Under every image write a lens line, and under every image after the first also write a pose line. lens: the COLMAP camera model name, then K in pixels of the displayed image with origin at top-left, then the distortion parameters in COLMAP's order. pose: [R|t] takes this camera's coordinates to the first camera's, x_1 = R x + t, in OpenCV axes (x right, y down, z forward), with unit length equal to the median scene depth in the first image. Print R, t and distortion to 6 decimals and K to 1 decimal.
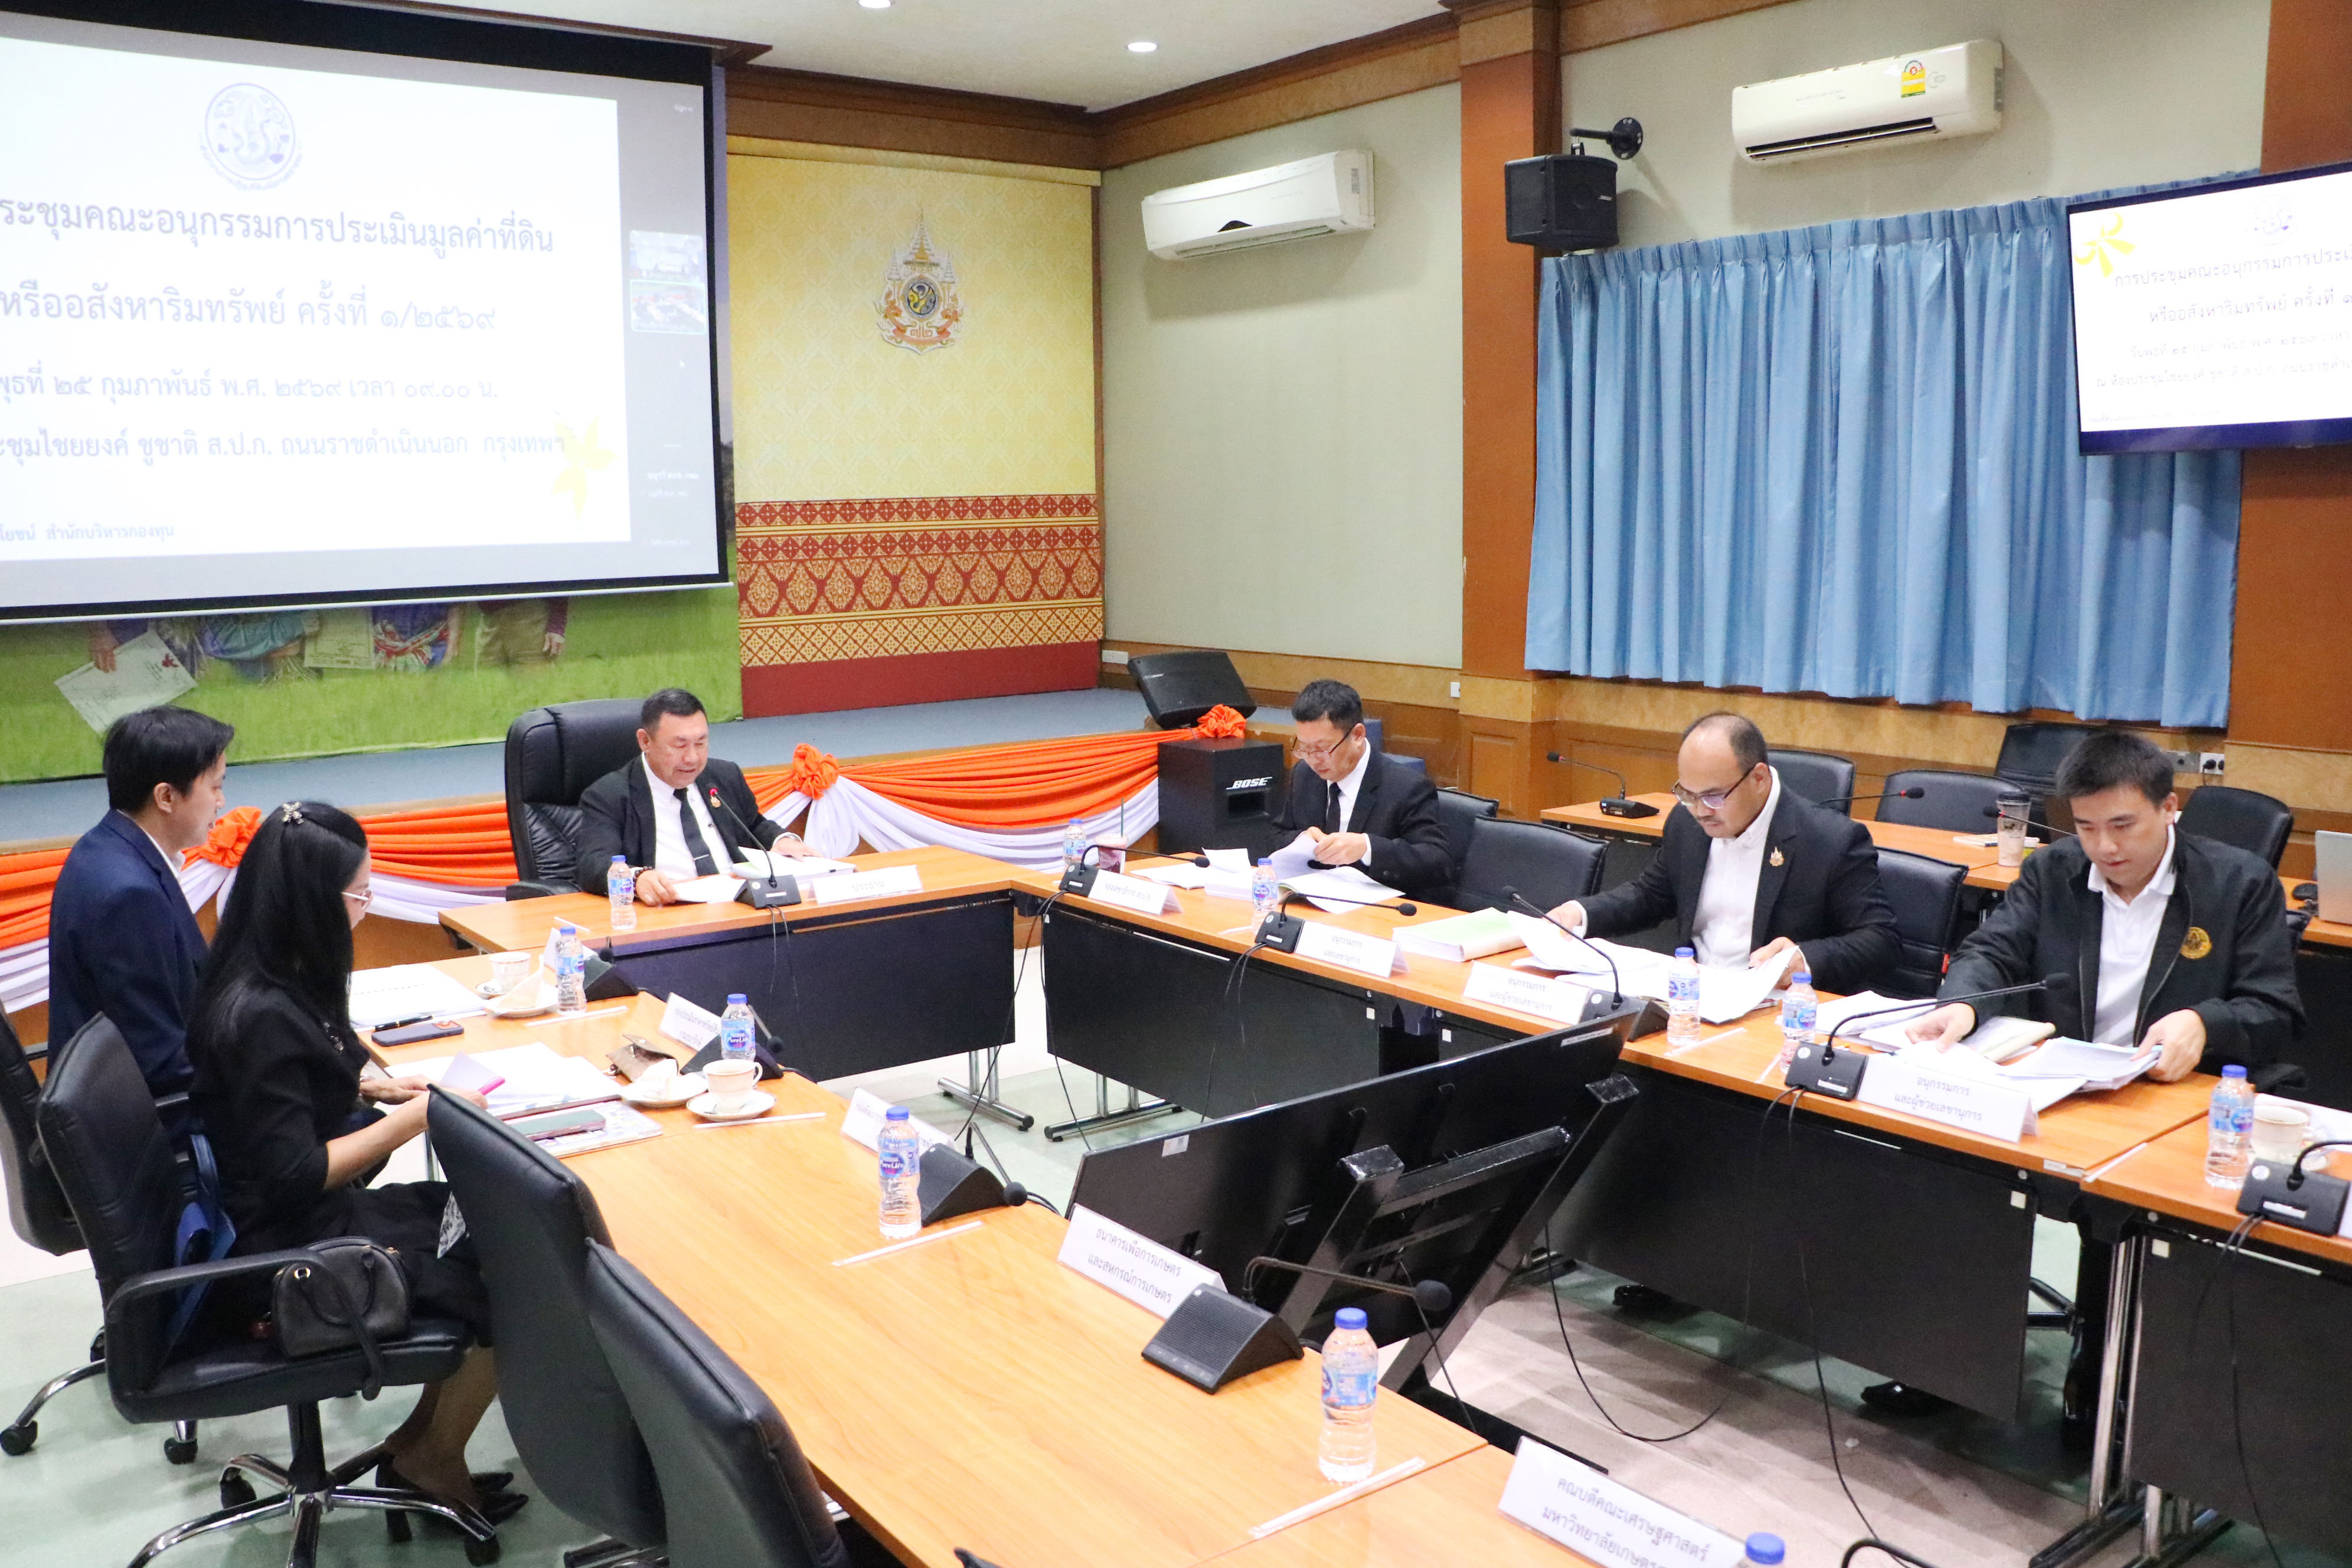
lens RADIAL K [[1968.0, 0, 1208.6], [0, 1968.0, 801.2], [0, 0, 1]] dist [-0.147993, 0.078244]
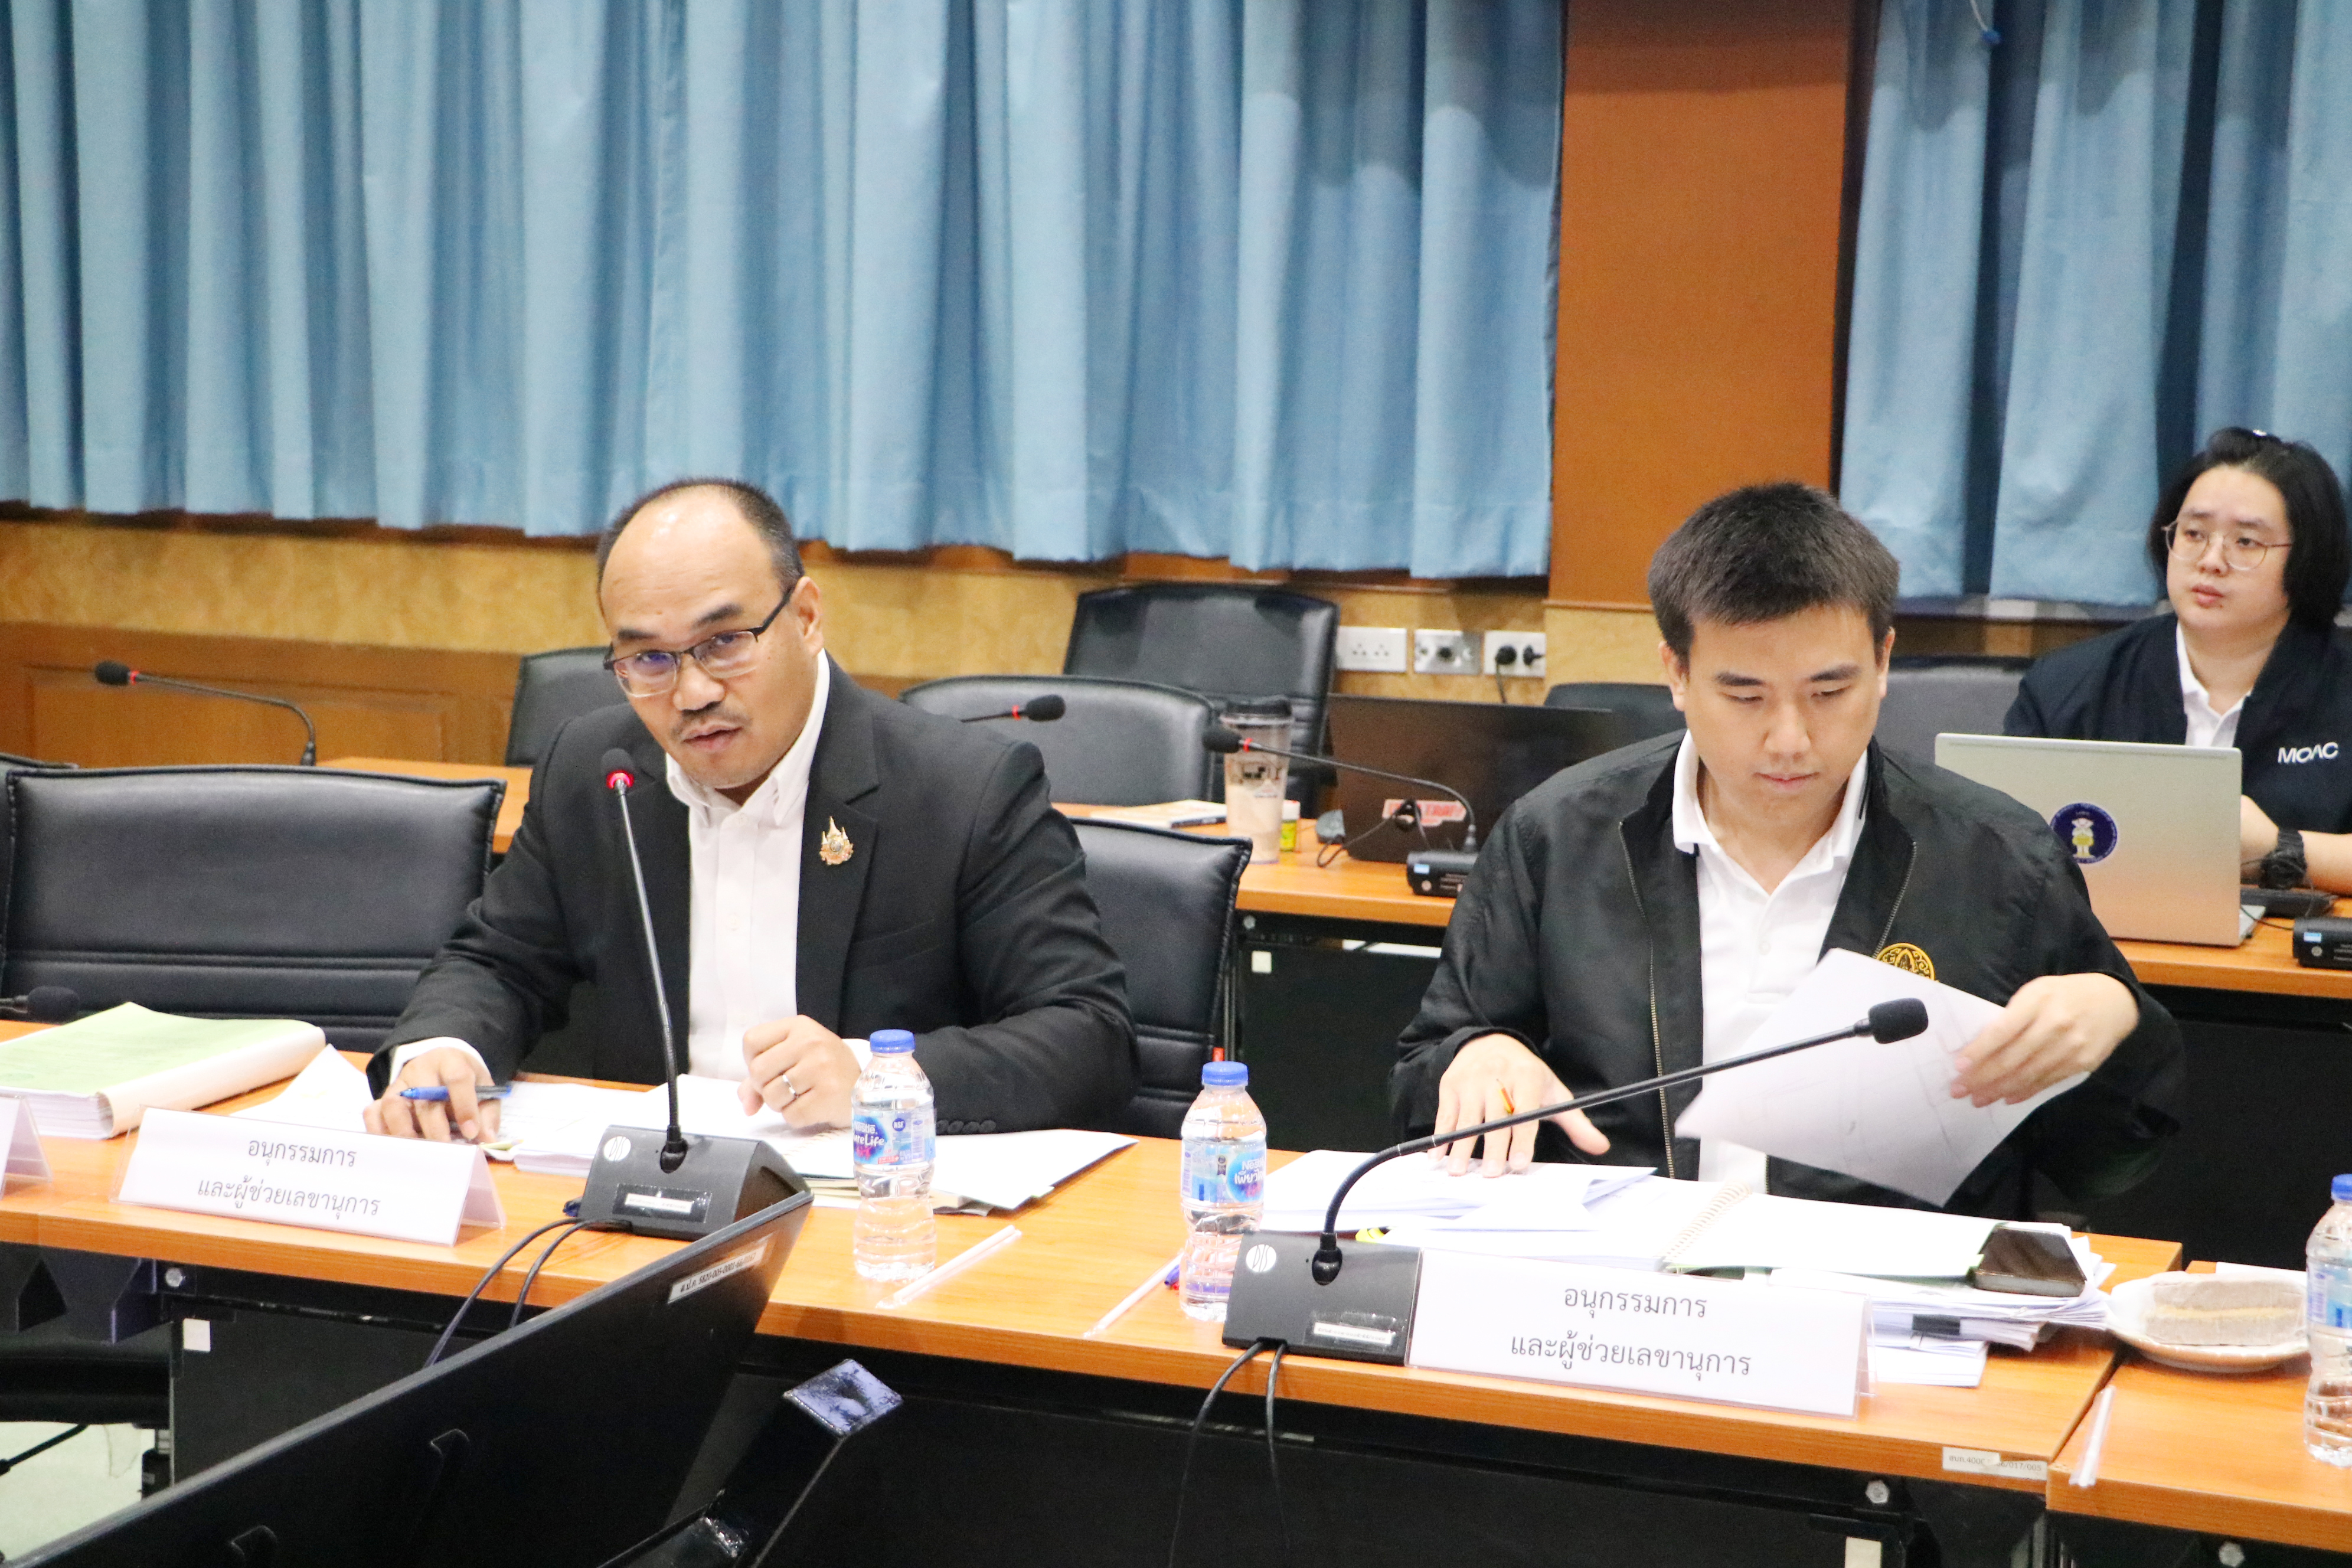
lens RADIAL K [[3745.3, 0, 1142.2], [0, 3745.3, 866.3], [0, 0, 1]] dist [0.135823, 0.000000]
pose [[0.831540, -0.040713, 0.553971, -0.082285], [0.054213, 0.998497, -0.007993, 0.037322], [-0.552813, 0.036679, 0.832497, 0.253772]]
